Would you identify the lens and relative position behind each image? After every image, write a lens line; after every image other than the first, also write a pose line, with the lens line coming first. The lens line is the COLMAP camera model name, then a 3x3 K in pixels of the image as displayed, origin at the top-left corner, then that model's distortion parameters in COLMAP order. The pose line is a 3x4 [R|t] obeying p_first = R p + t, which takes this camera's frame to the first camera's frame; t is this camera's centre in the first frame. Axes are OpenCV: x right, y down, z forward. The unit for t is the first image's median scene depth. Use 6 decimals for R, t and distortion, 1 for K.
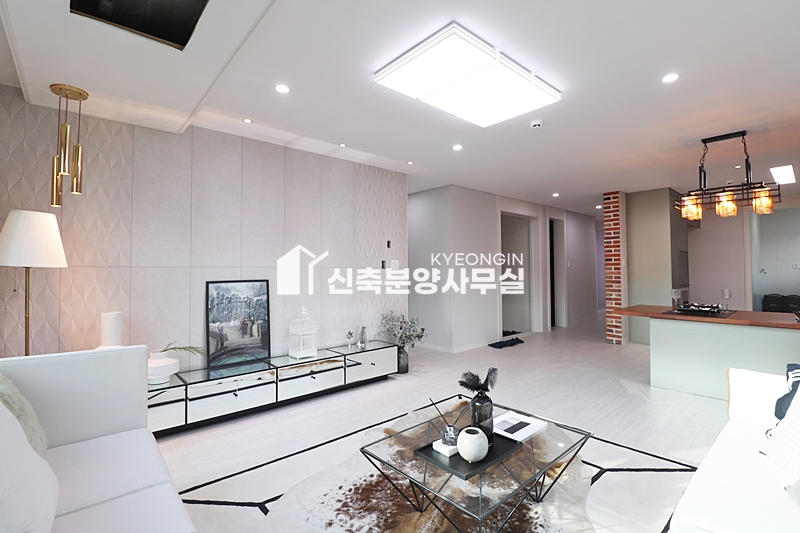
lens RADIAL K [[373.2, 0, 401.2], [0, 373.2, 264.7], [0, 0, 1]] dist [-0.004687, -0.001861]
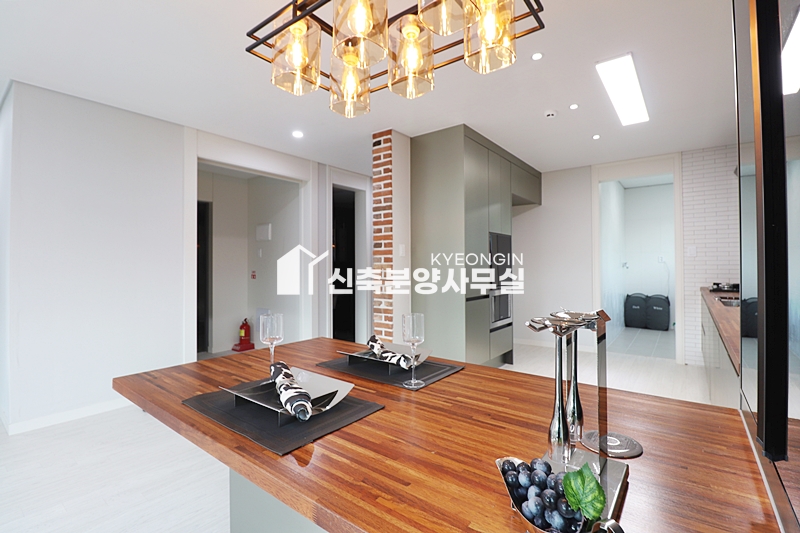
lens RADIAL K [[373.2, 0, 402.0], [0, 373.2, 264.7], [0, 0, 1]] dist [-0.004687, -0.001861]
pose [[0.984006, 0.003505, 0.178102, 0.491187], [-0.005920, 0.999898, 0.013027, 0.010491], [-0.178038, -0.013873, 0.983926, 0.403673]]
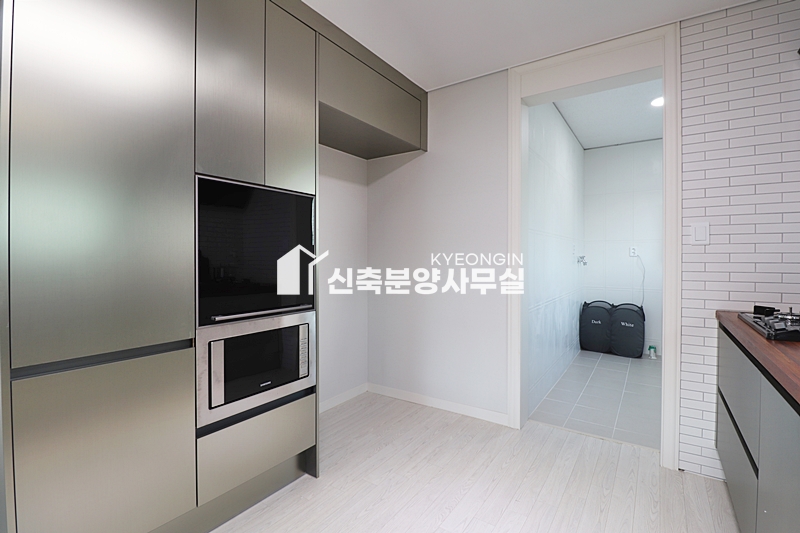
lens RADIAL K [[373.2, 0, 397.6], [0, 373.2, 264.1], [0, 0, 1]] dist [-0.004687, -0.001861]
pose [[0.974668, 0.004544, 0.223610, 0.813781], [-0.012102, 0.999400, 0.032441, 0.011038], [-0.223329, -0.034325, 0.974139, 0.727916]]
